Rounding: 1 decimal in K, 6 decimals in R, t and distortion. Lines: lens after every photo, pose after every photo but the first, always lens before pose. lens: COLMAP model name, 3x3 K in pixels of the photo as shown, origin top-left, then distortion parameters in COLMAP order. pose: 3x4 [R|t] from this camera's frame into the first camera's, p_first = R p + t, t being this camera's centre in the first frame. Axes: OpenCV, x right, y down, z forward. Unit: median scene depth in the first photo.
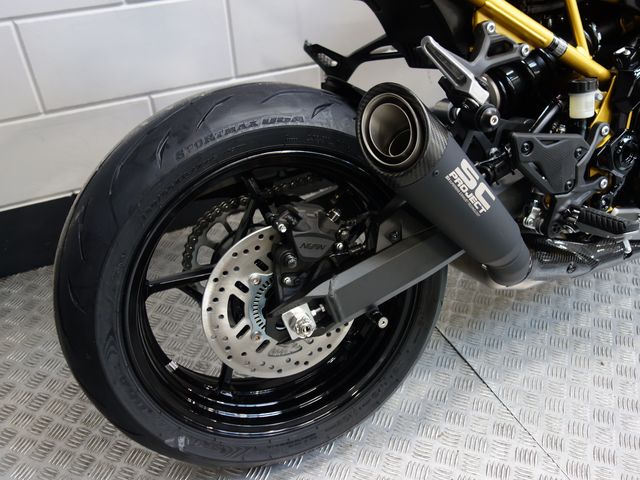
lens RADIAL K [[550.6, 0, 320.0], [0, 550.6, 240.0], [0, 0, 1]] dist [0.009252, 0.006179]
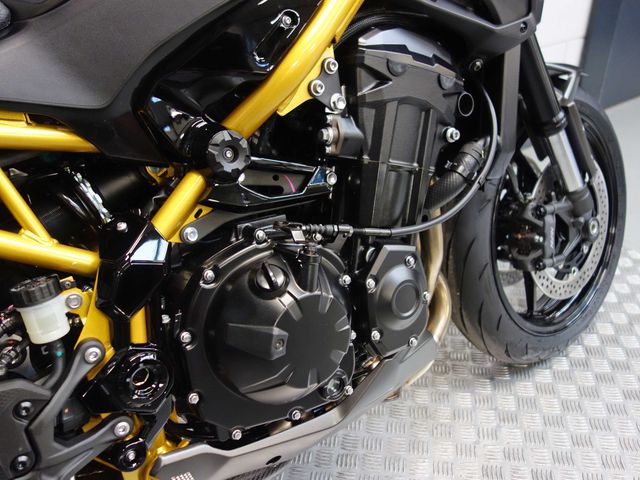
lens RADIAL K [[550.6, 0, 320.0], [0, 550.6, 240.0], [0, 0, 1]] dist [0.009252, 0.006179]
pose [[0.976519, -0.106125, 0.187479, 0.722404], [0.127282, 0.986331, -0.104645, -0.247284], [-0.173811, 0.126051, 0.976679, 0.365313]]
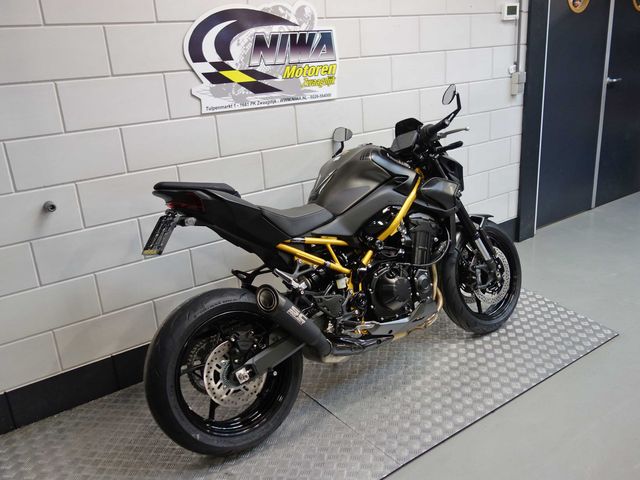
lens RADIAL K [[550.6, 0, 320.0], [0, 550.6, 240.0], [0, 0, 1]] dist [0.009252, 0.006179]
pose [[0.980362, -0.093553, 0.173602, -0.068612], [0.145779, 0.936649, -0.318491, 0.418091], [-0.132808, 0.337544, 0.931894, -1.641731]]
